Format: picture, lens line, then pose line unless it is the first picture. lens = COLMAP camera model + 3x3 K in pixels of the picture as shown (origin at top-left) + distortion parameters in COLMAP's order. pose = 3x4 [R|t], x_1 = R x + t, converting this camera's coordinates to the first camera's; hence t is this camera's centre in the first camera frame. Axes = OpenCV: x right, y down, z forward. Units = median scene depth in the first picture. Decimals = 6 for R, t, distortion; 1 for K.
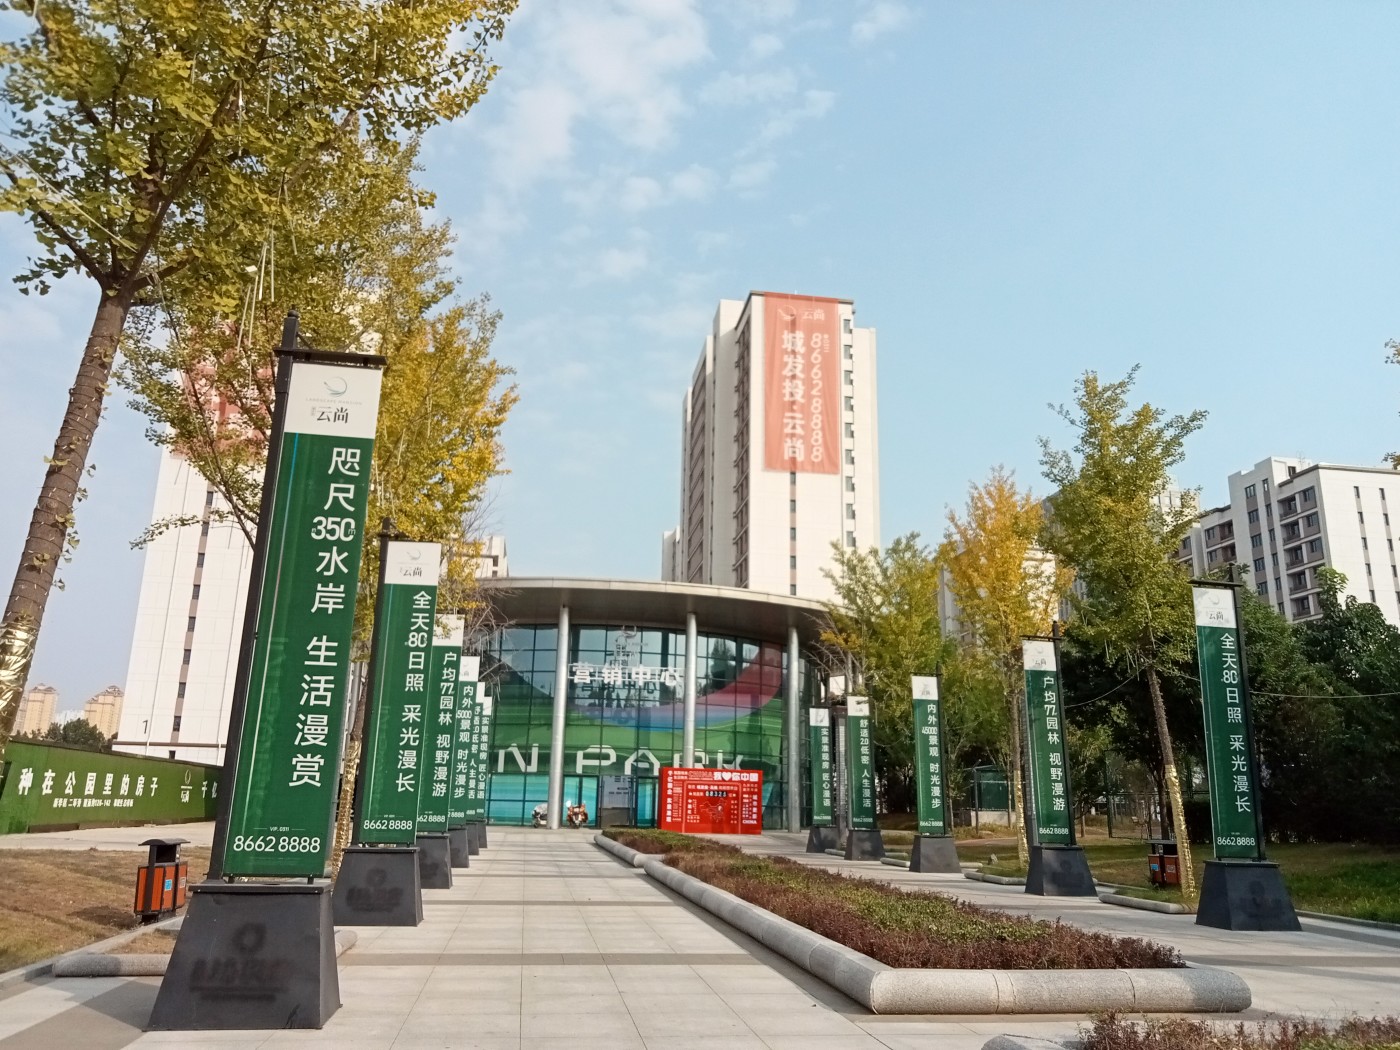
lens RADIAL K [[1049.2, 0, 700.0], [0, 1049.2, 525.0], [0, 0, 1]] dist [0.043056, -0.053378]
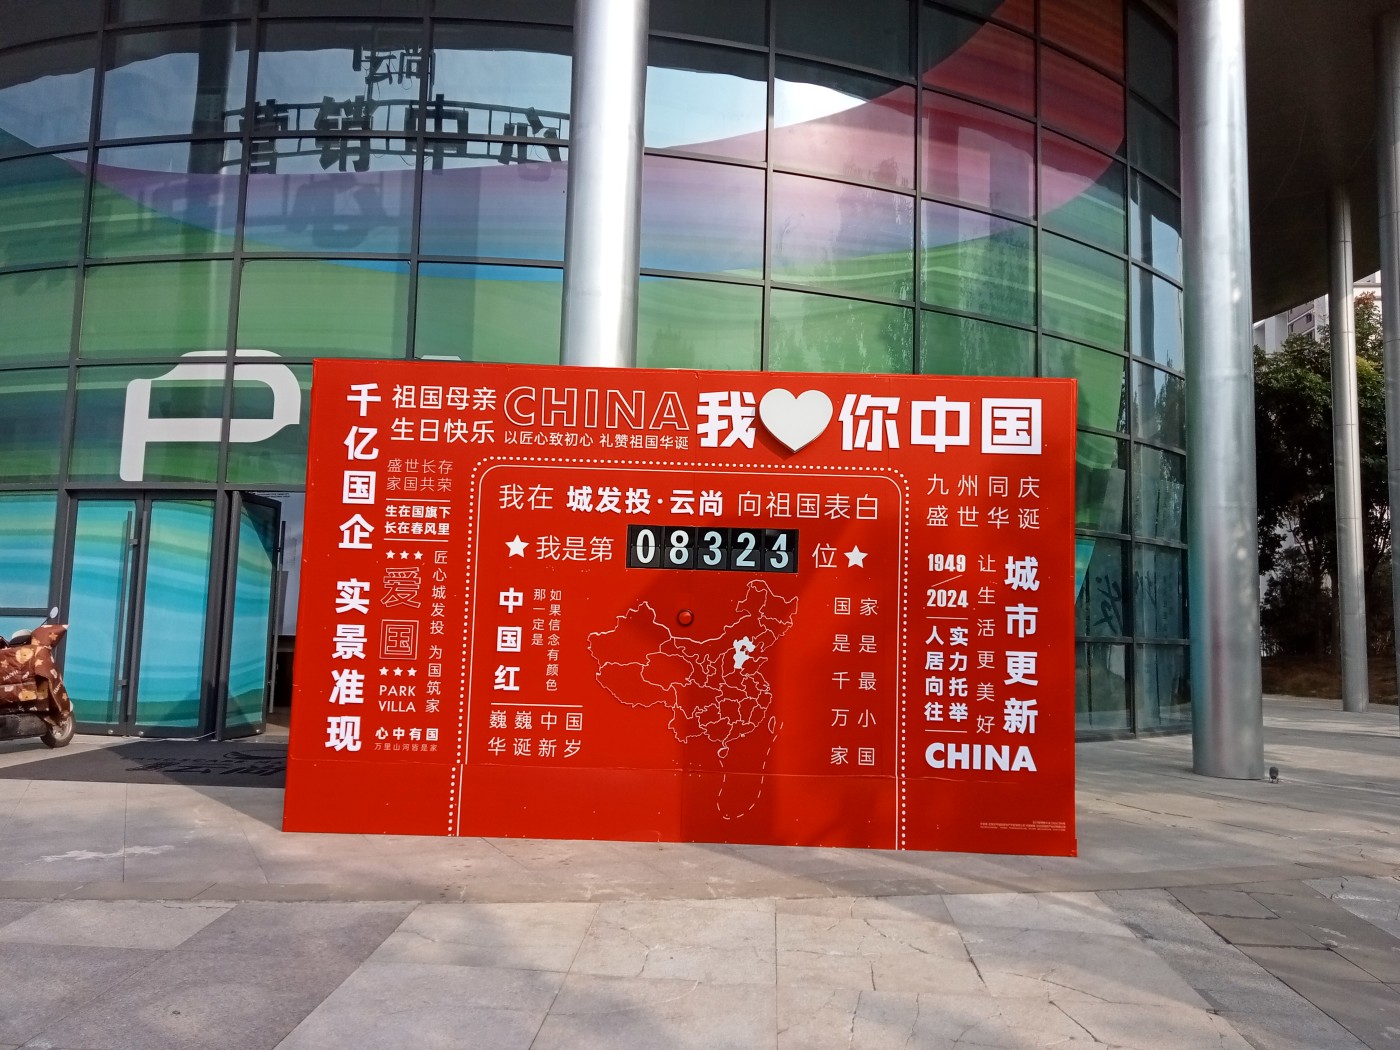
lens RADIAL K [[1049.2, 0, 700.0], [0, 1049.2, 525.0], [0, 0, 1]] dist [0.043056, -0.053378]
pose [[0.974268, -0.018856, -0.224601, 0.228813], [0.053172, 0.987597, 0.147736, 1.235730], [0.219030, -0.155877, 0.963187, 4.627889]]
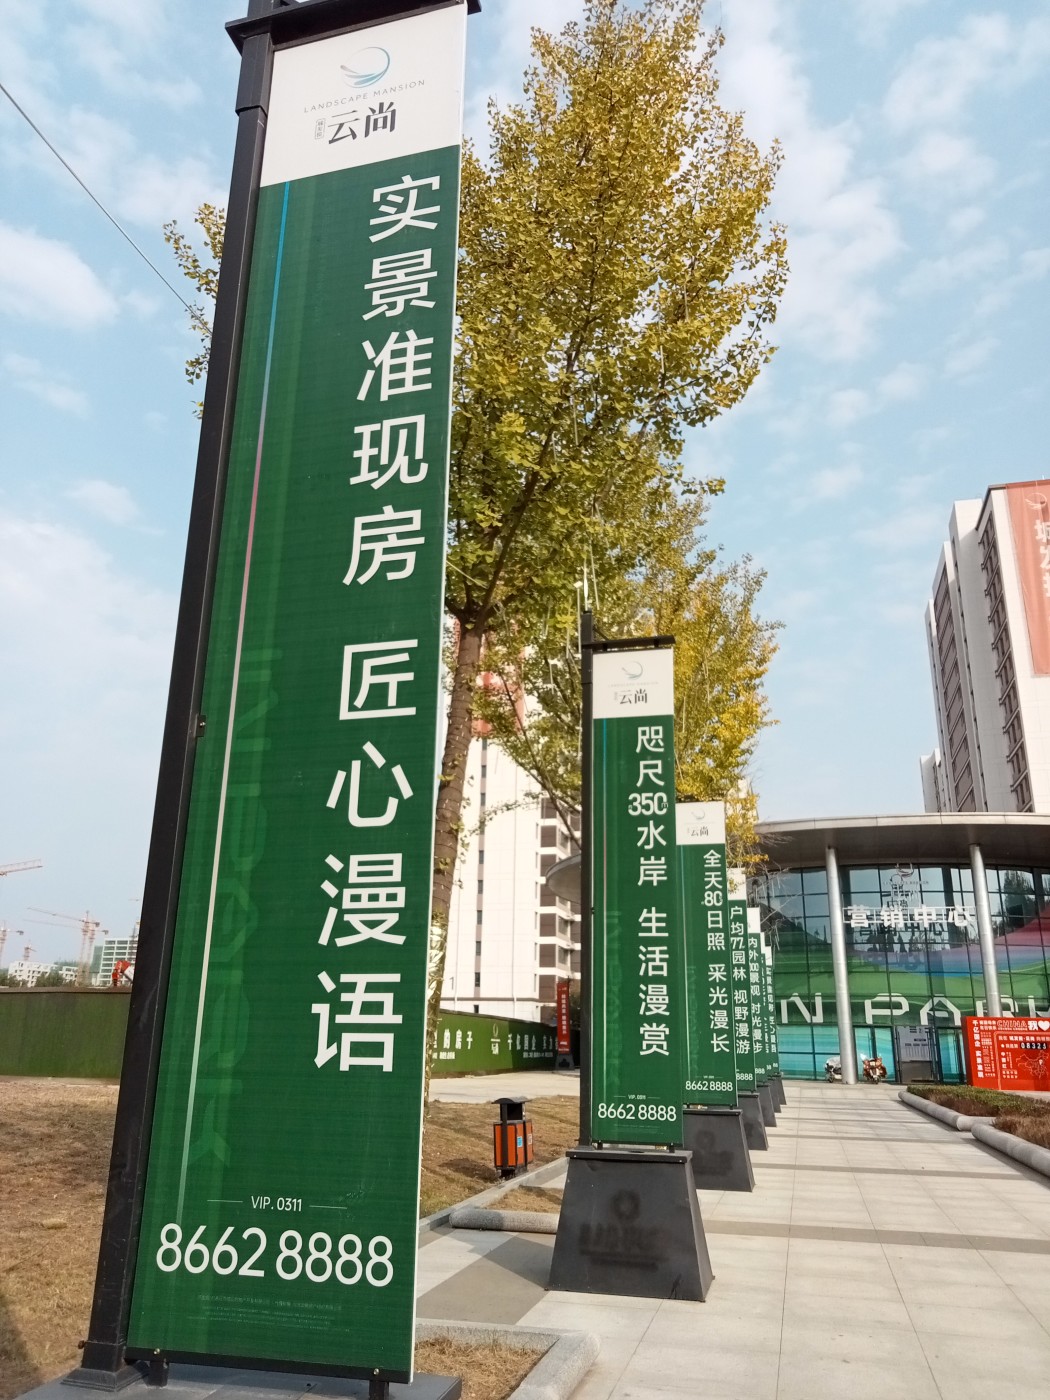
lens RADIAL K [[1049.2, 0, 525.0], [0, 1049.2, 700.0], [0, 0, 1]] dist [0.043056, -0.053378]
pose [[0.917646, -0.129993, -0.375538, -0.030162], [0.105131, 0.990728, -0.086050, -0.012704], [0.383242, 0.039483, 0.922804, -0.011817]]
